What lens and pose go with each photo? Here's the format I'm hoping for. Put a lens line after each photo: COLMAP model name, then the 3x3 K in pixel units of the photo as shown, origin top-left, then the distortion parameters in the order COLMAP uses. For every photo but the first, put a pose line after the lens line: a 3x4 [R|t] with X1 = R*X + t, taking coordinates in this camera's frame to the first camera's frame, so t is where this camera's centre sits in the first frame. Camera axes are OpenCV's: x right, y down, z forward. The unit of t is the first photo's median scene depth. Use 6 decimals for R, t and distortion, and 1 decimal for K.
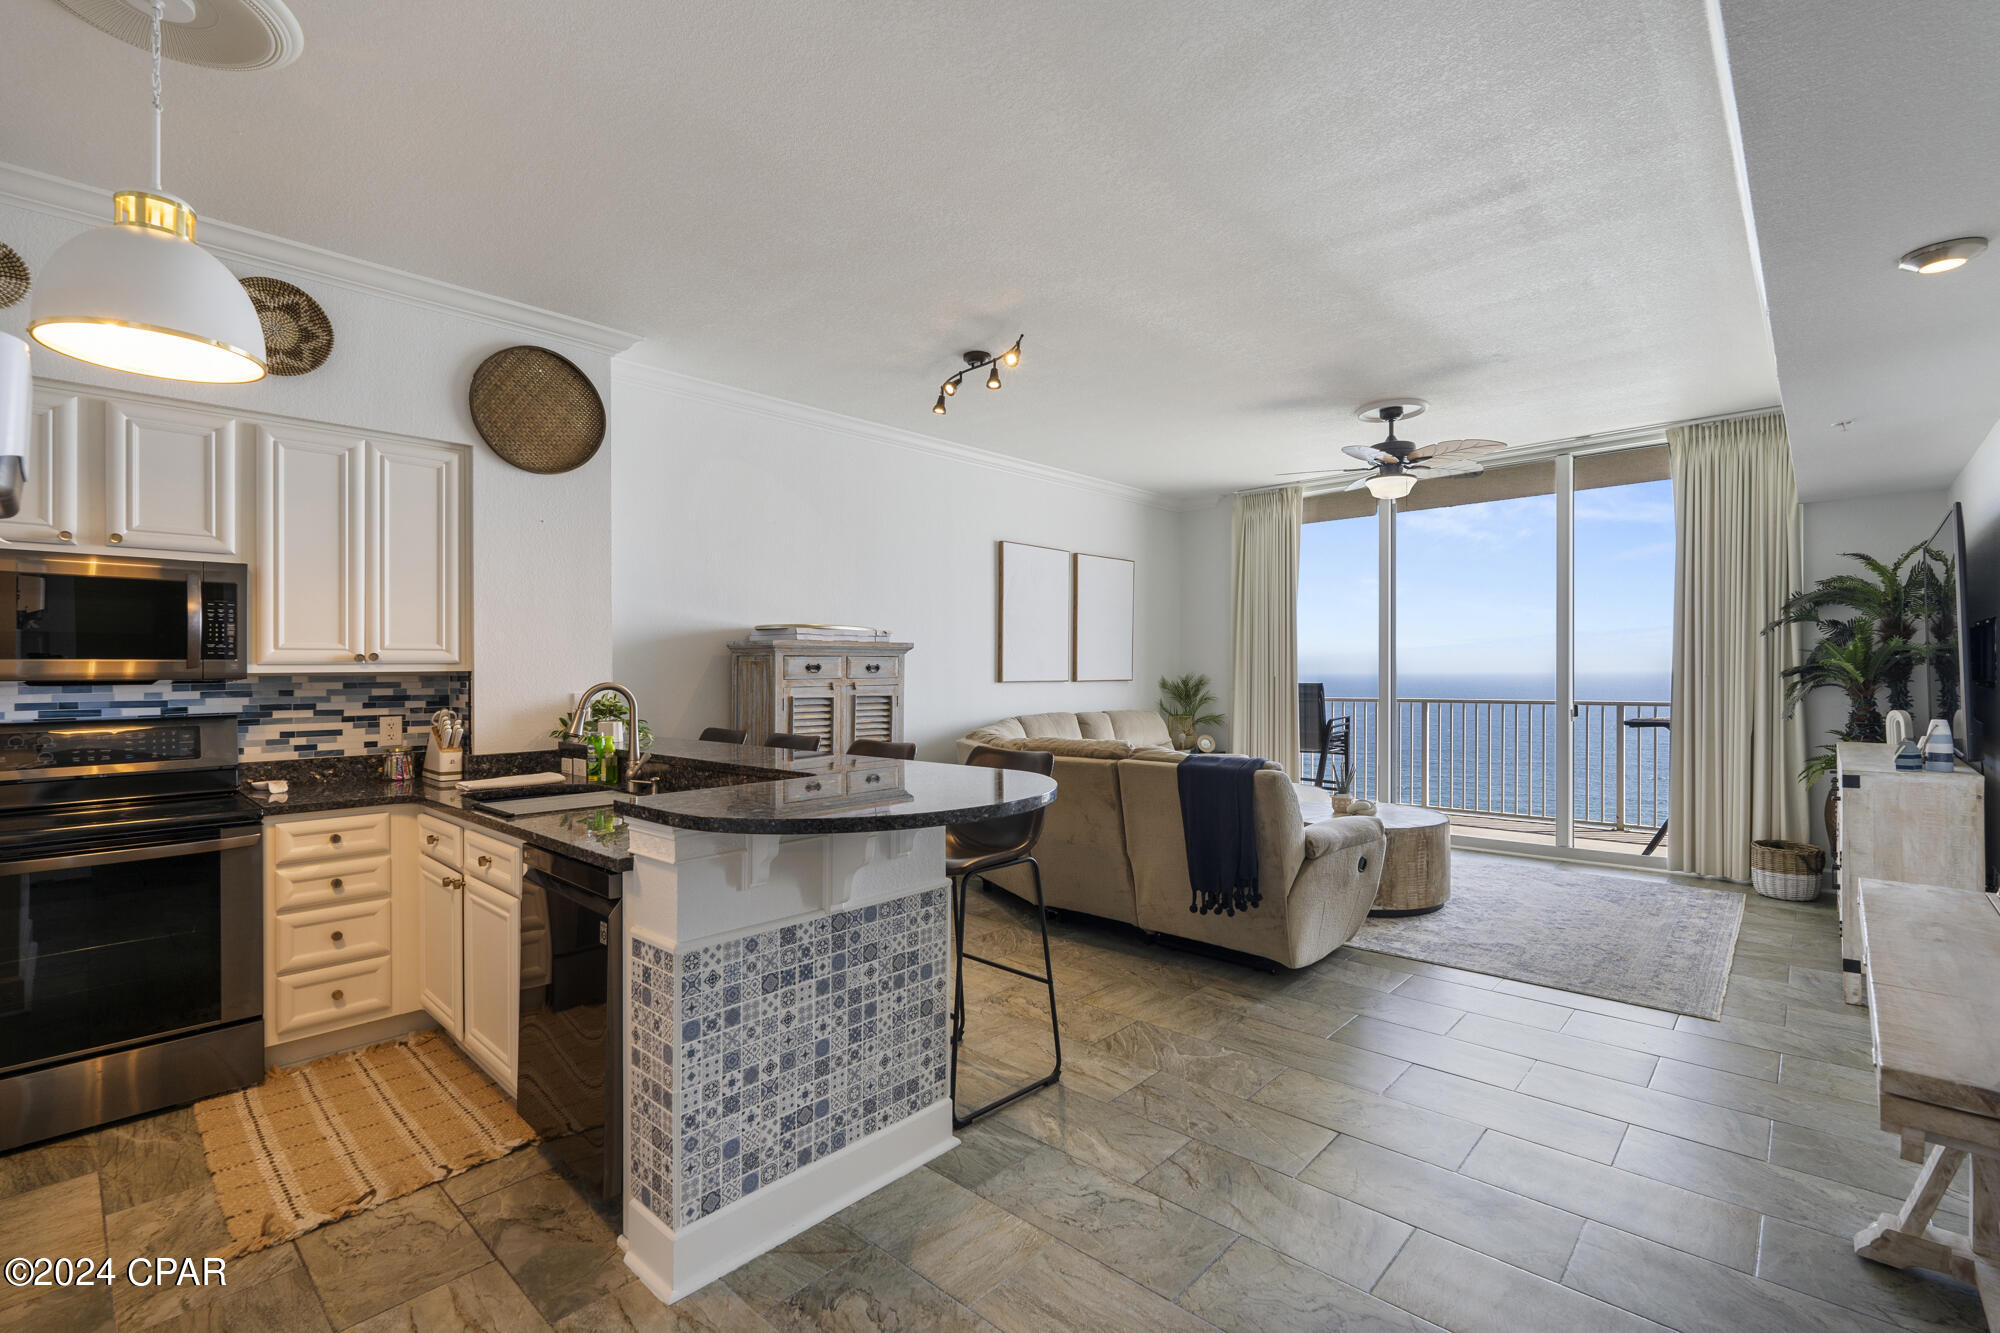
lens RADIAL K [[886.1, 0, 1003.6], [0, 886.1, 680.2], [0, 0, 1]] dist [-0.000920, -0.000452]
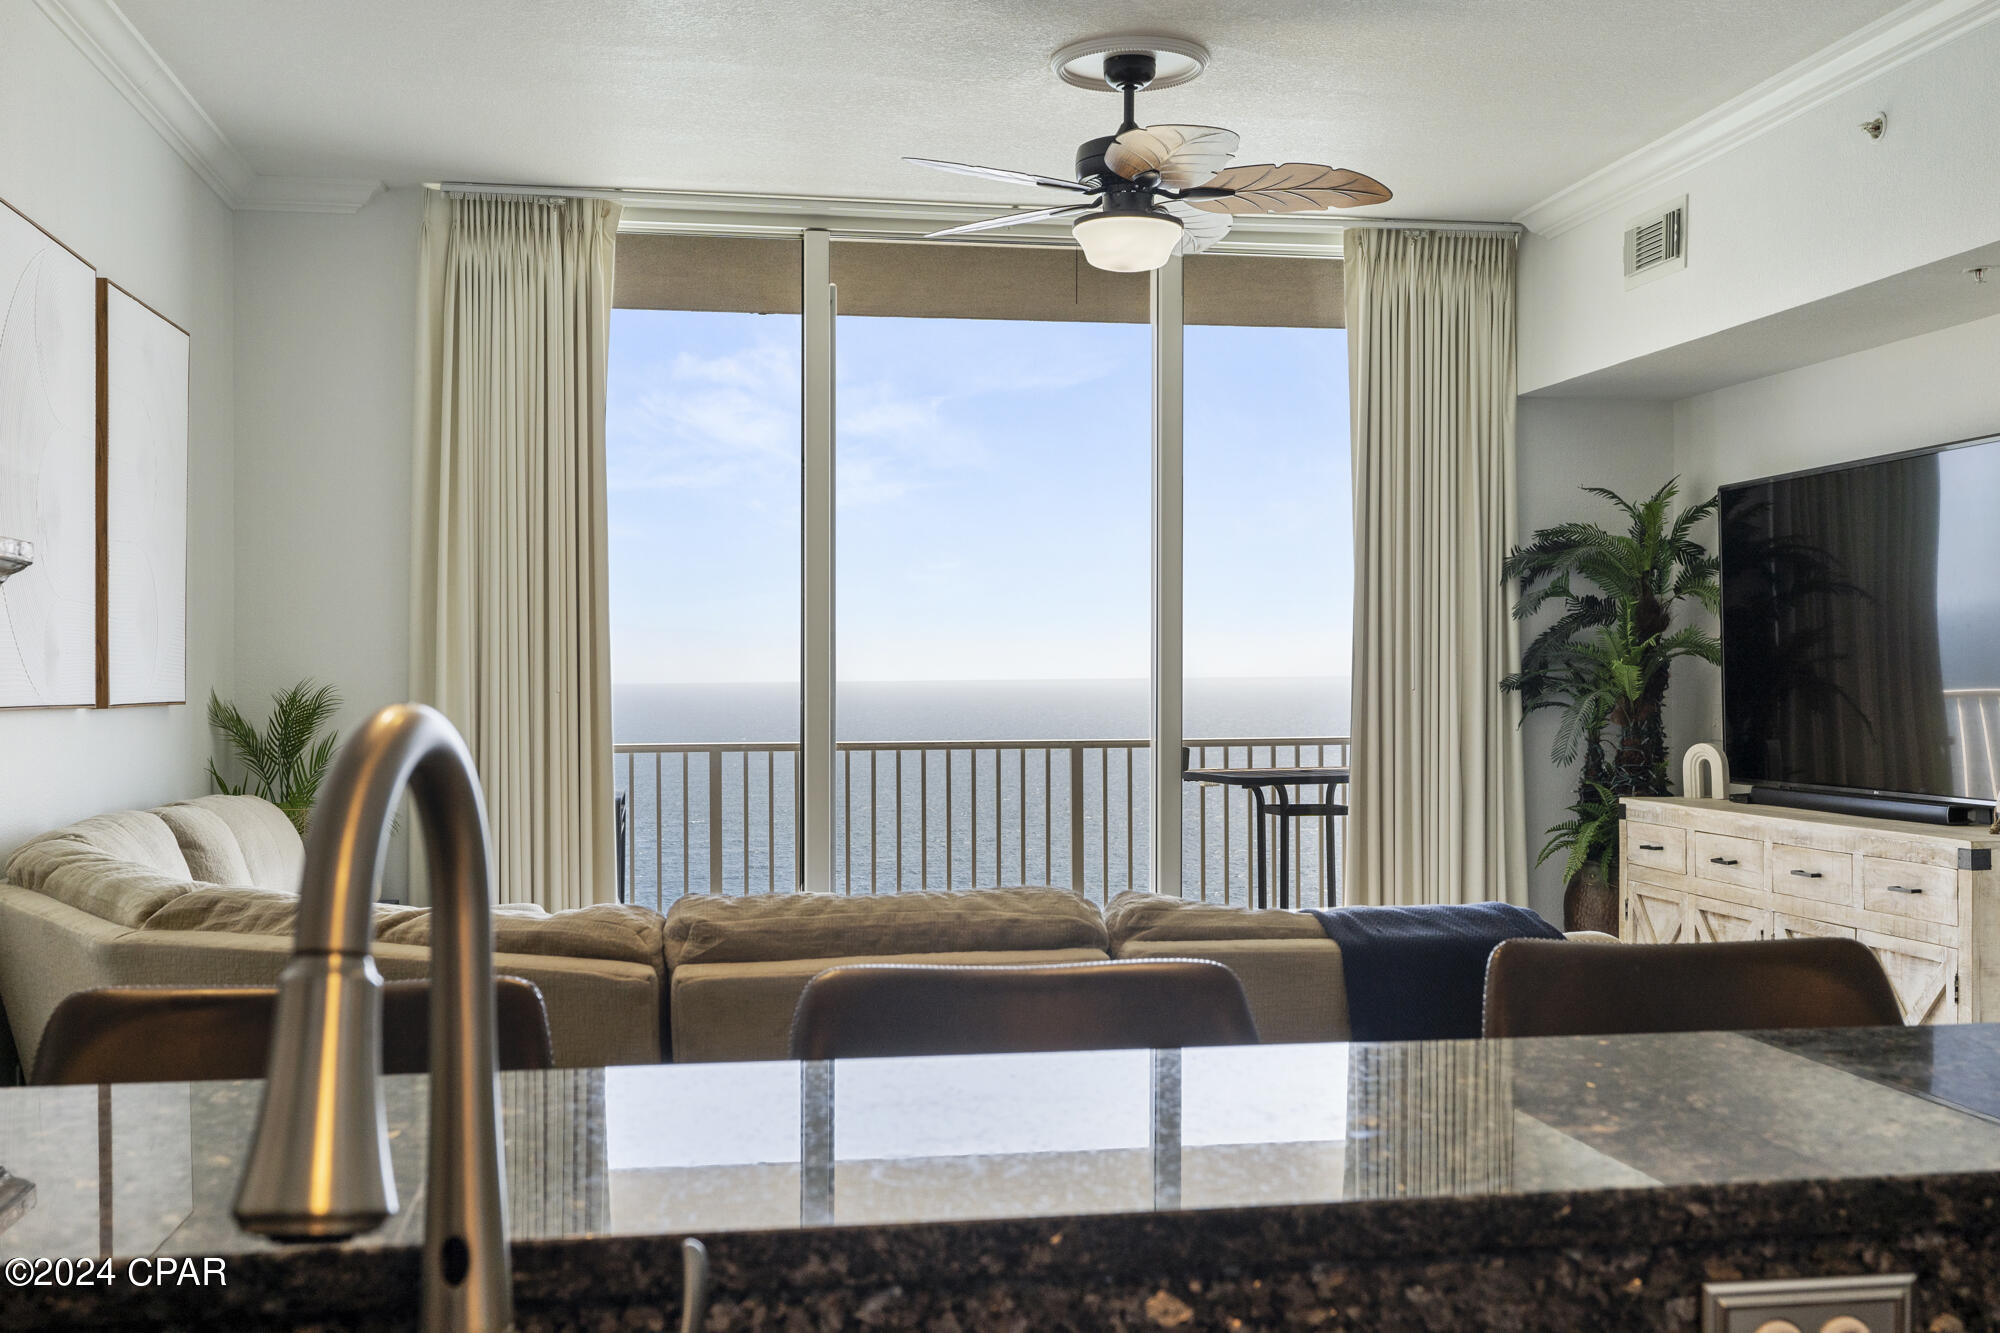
lens RADIAL K [[1990.5, 0, 1002.4], [0, 1990.5, 728.0], [0, 0, 1]] dist [0.015463, 0.003361]
pose [[0.605234, -0.014016, 0.795924, -0.534551], [0.005371, 0.999894, 0.013524, 0.000852], [-0.796029, -0.003911, 0.605245, 0.690143]]
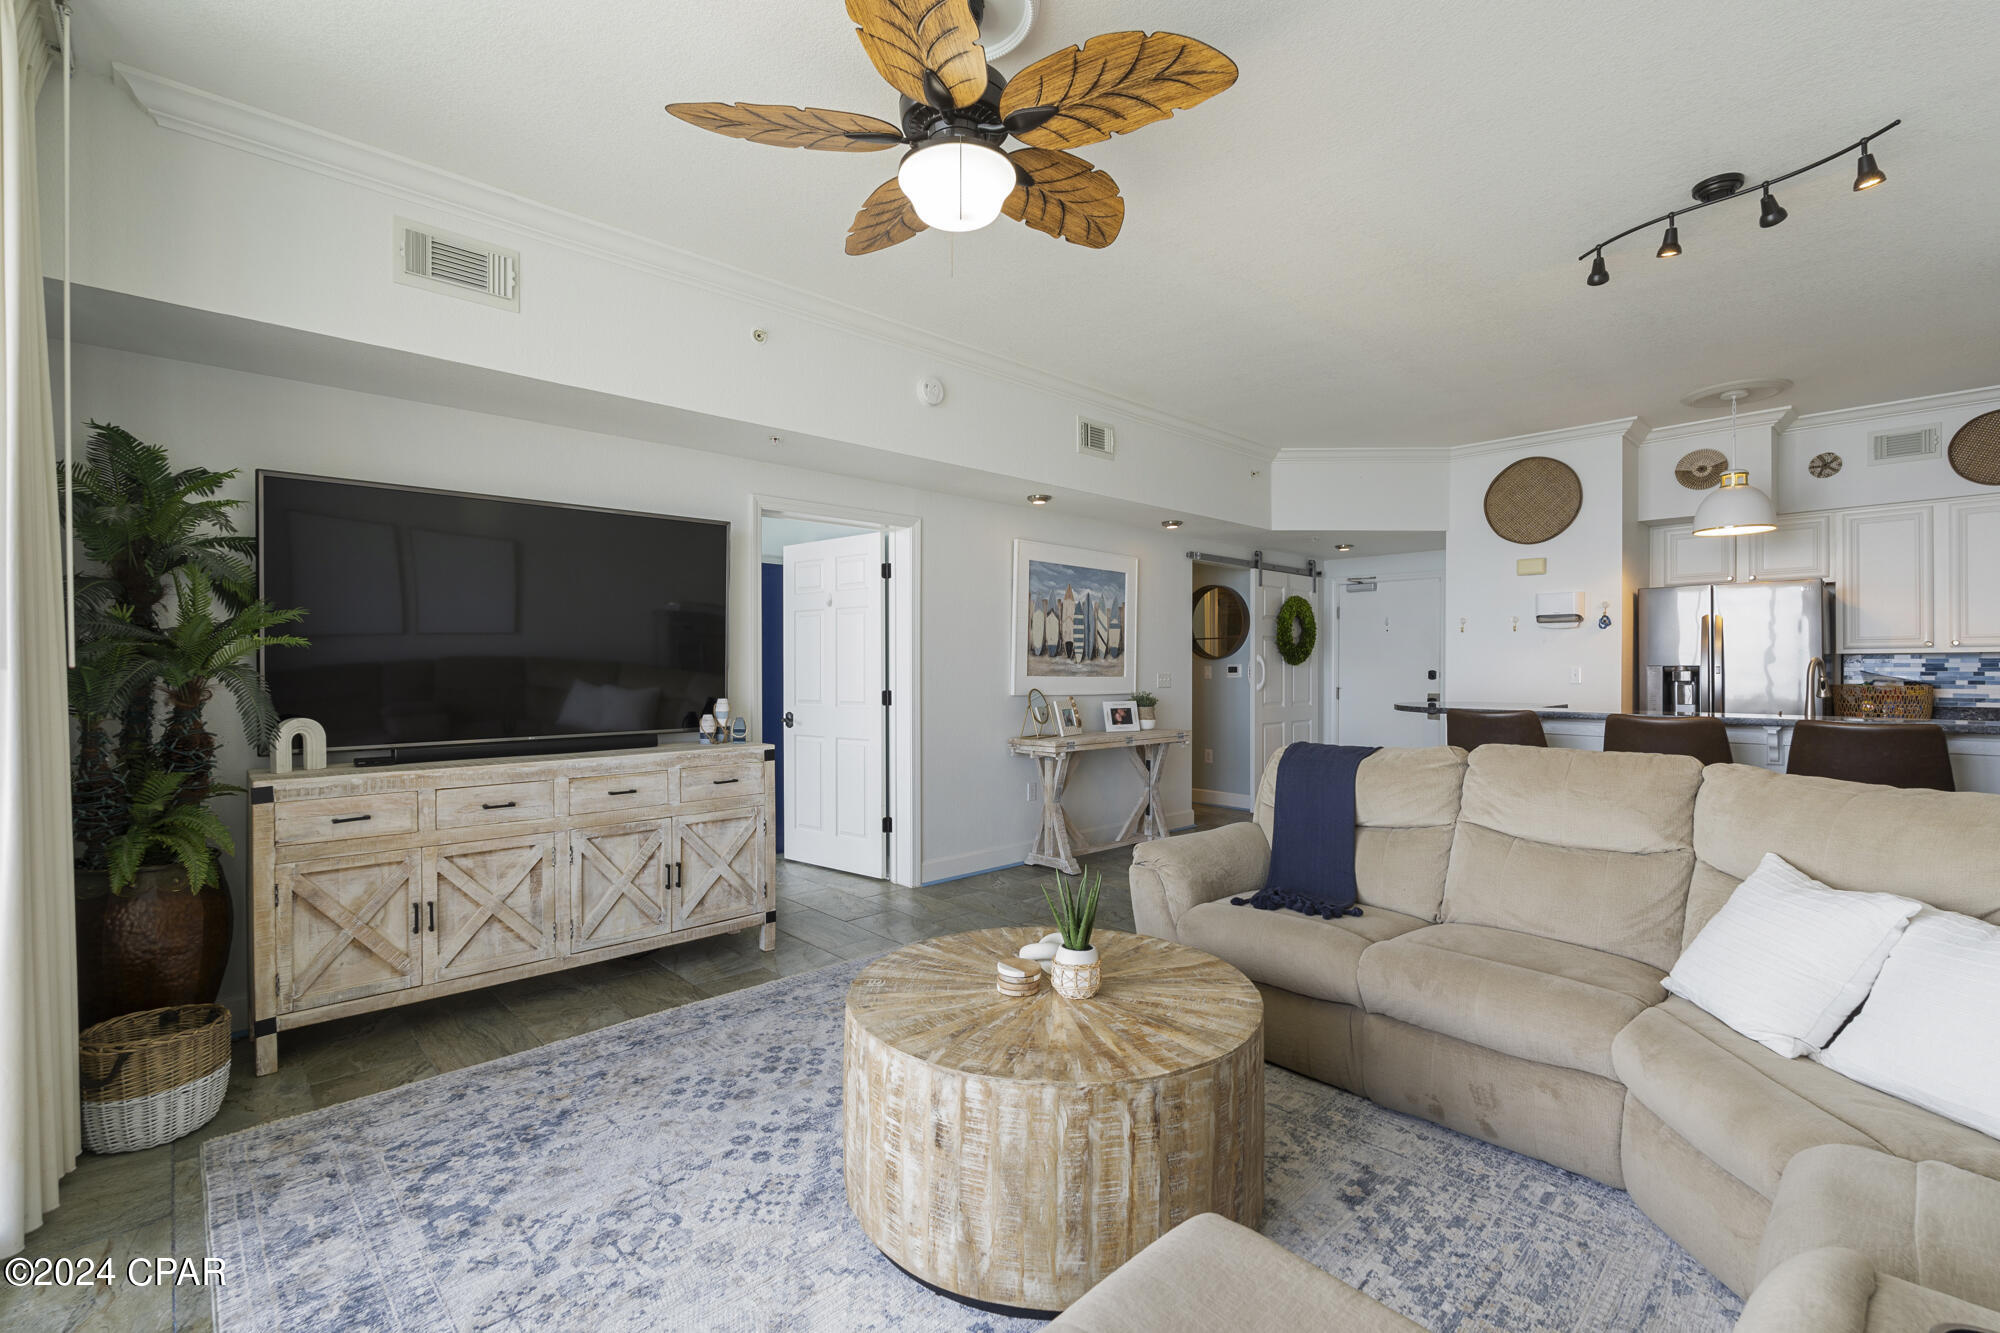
lens RADIAL K [[883.6, 0, 1000.0], [0, 883.6, 666.5], [0, 0, 1]] dist [-0.000603, -0.000282]
pose [[-0.997882, 0.009532, 0.064344, 0.572640], [0.010267, 0.999886, 0.011106, -0.008318], [-0.064231, 0.011743, -0.997866, 2.065239]]
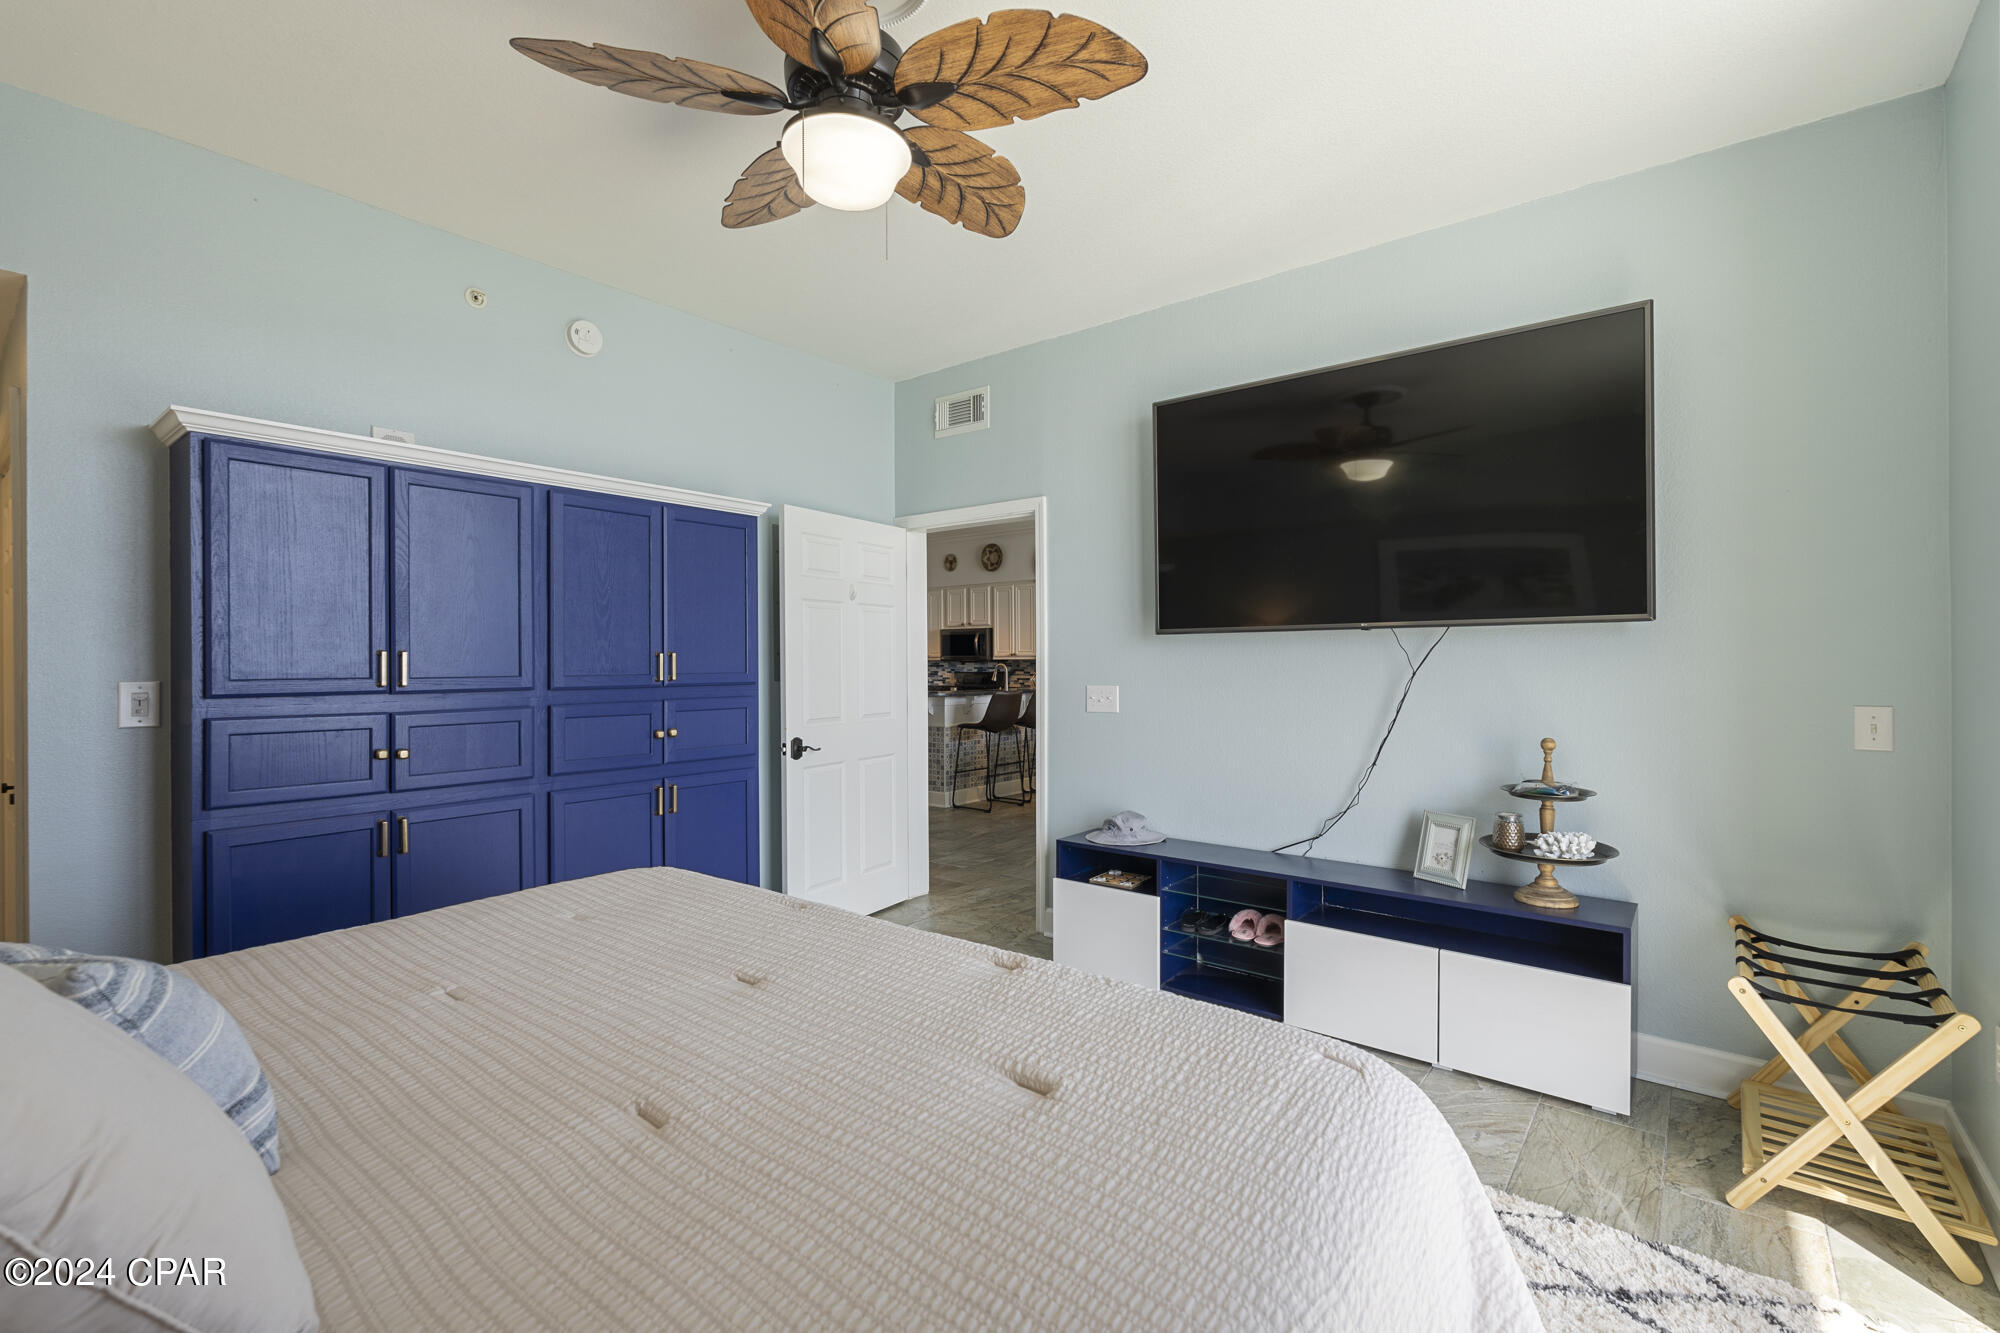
lens RADIAL K [[890.1, 0, 1005.3], [0, 890.1, 657.4], [0, 0, 1]] dist [0.000759, -0.000176]
pose [[0.080642, 0.004575, -0.996733, 2.244446], [-0.009937, 0.999943, 0.003786, -0.025535], [0.996694, 0.009599, 0.080683, 0.674478]]
